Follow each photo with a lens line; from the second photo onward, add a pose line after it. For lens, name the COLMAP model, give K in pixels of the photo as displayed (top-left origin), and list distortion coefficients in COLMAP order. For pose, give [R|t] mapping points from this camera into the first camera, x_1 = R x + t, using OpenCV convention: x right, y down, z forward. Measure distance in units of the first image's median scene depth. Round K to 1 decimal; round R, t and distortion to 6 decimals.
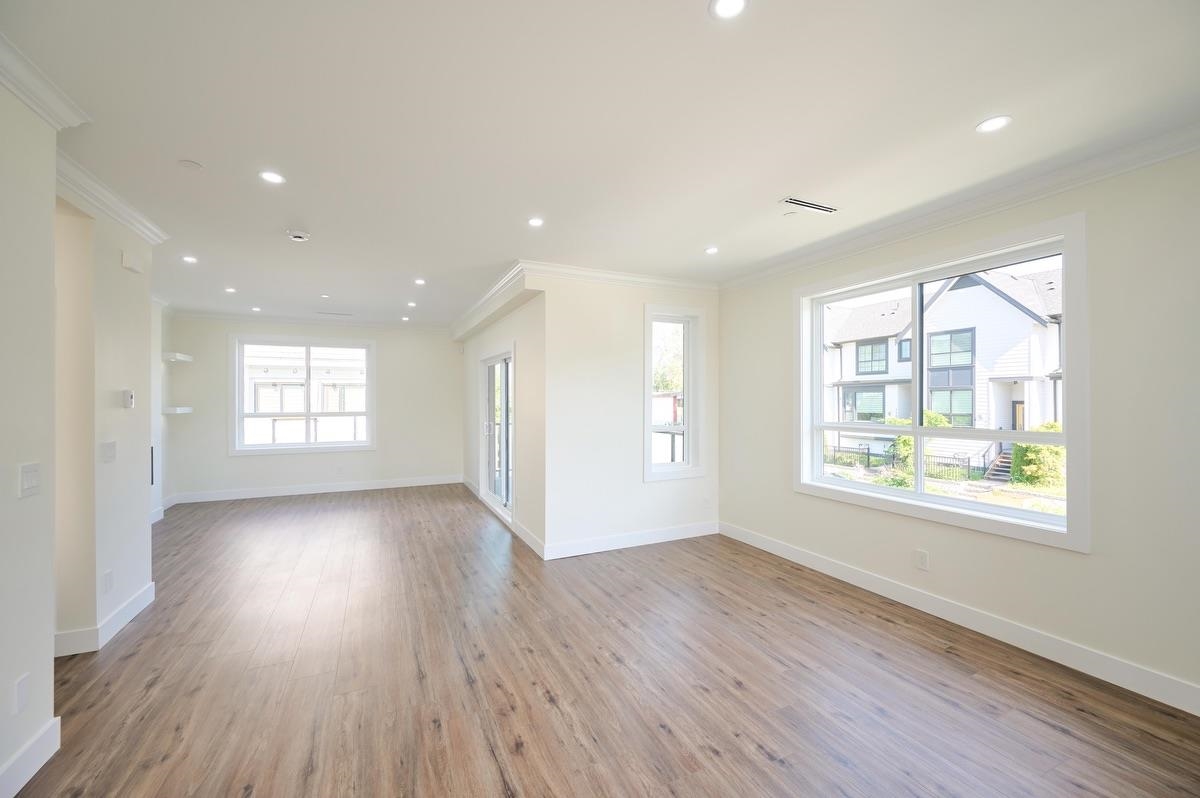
lens RADIAL K [[473.4, 0, 604.6], [0, 473.4, 397.9], [0, 0, 1]] dist [-0.000546, -0.000114]
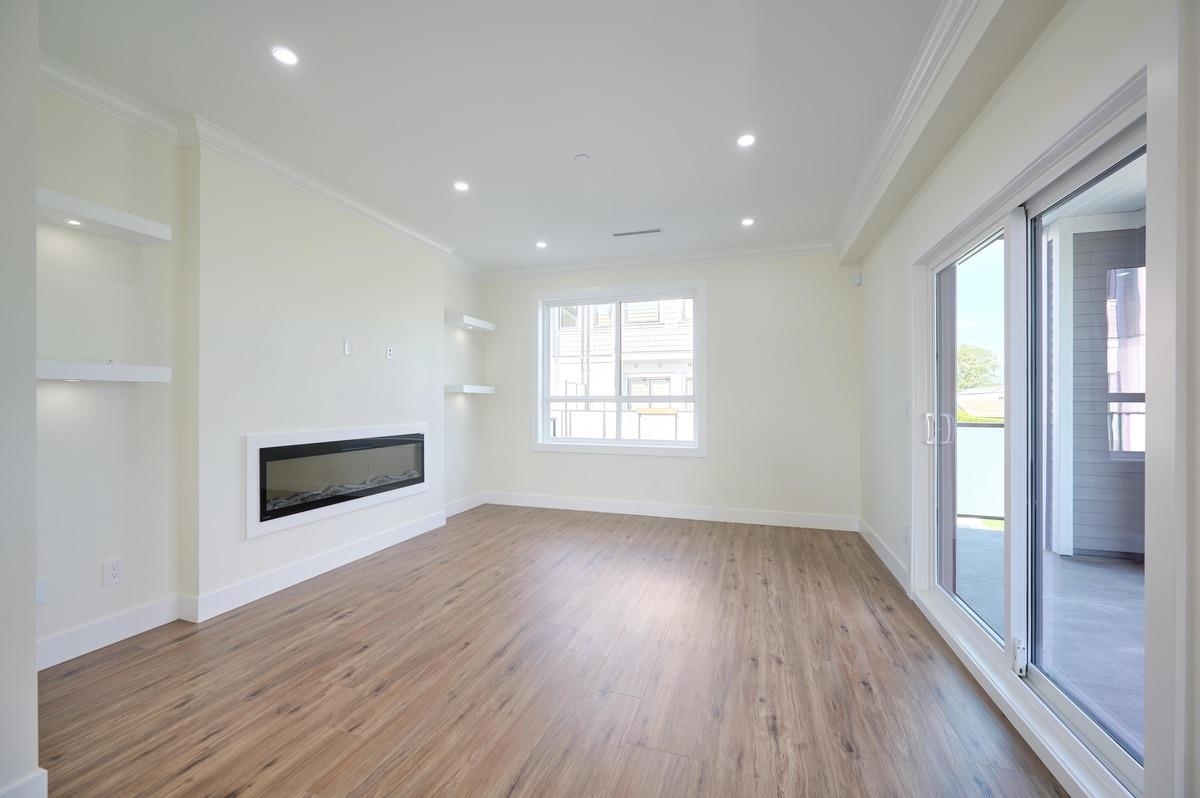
lens RADIAL K [[473.4, 0, 600.1], [0, 473.4, 399.2], [0, 0, 1]] dist [-0.000546, -0.000114]
pose [[0.721970, -0.001434, -0.691923, -0.161584], [-0.001211, 0.999994, -0.003336, 0.037618], [0.691924, 0.003247, 0.721963, 0.476586]]
